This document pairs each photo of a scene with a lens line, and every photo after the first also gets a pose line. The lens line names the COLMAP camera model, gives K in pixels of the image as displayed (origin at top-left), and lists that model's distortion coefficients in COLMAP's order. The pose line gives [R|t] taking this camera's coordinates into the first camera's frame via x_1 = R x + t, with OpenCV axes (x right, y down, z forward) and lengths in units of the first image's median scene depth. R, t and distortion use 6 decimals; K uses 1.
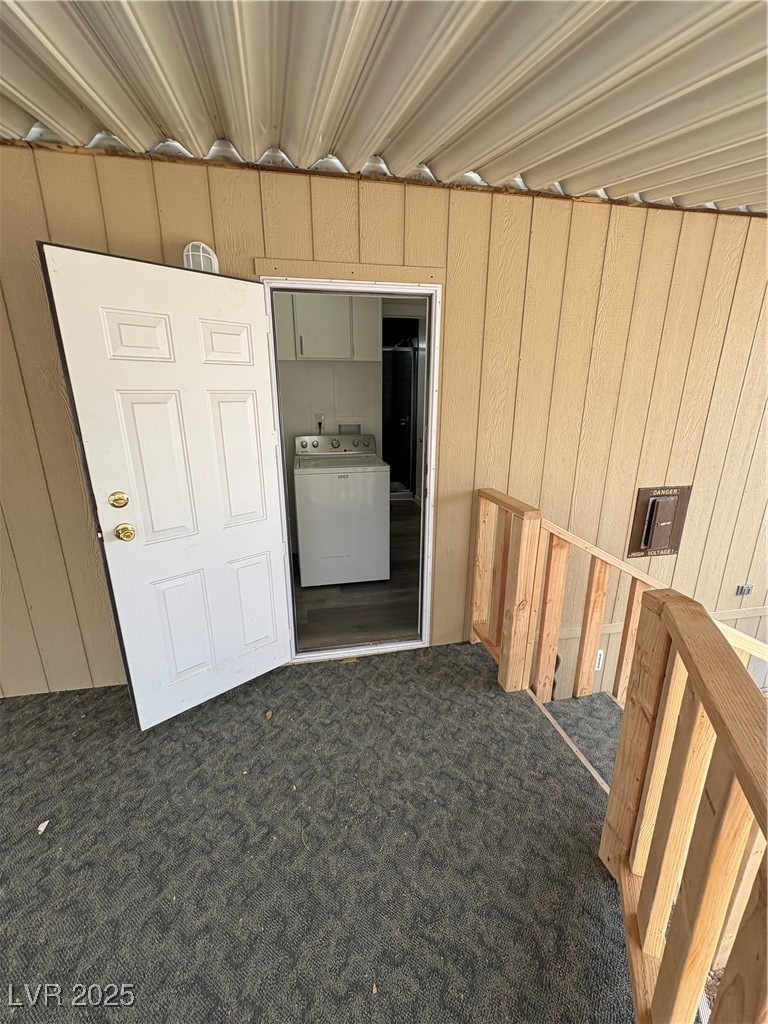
lens RADIAL K [[416.7, 0, 384.0], [0, 416.7, 512.0], [0, 0, 1]] dist [-0.007938, 0.000333]
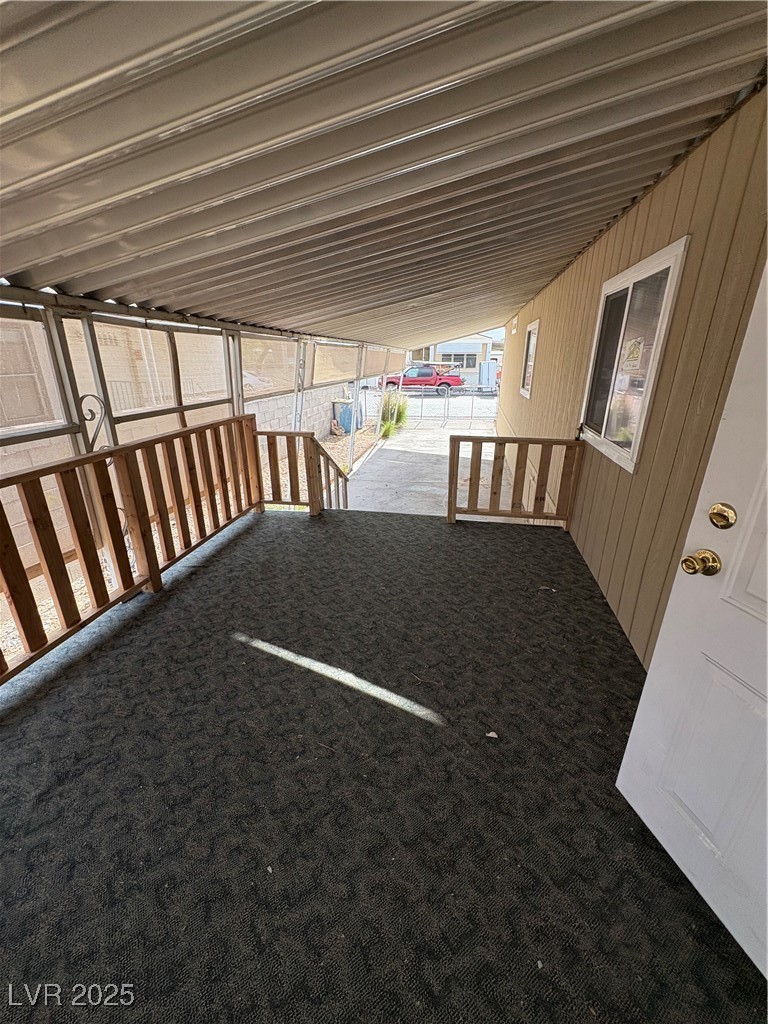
lens RADIAL K [[416.7, 0, 384.0], [0, 416.7, 512.0], [0, 0, 1]] dist [-0.007938, 0.000333]
pose [[-0.394789, 0.314664, -0.863208, 0.078889], [-0.258905, 0.863348, 0.433126, -0.168856], [0.881538, 0.394483, -0.259372, 0.716488]]
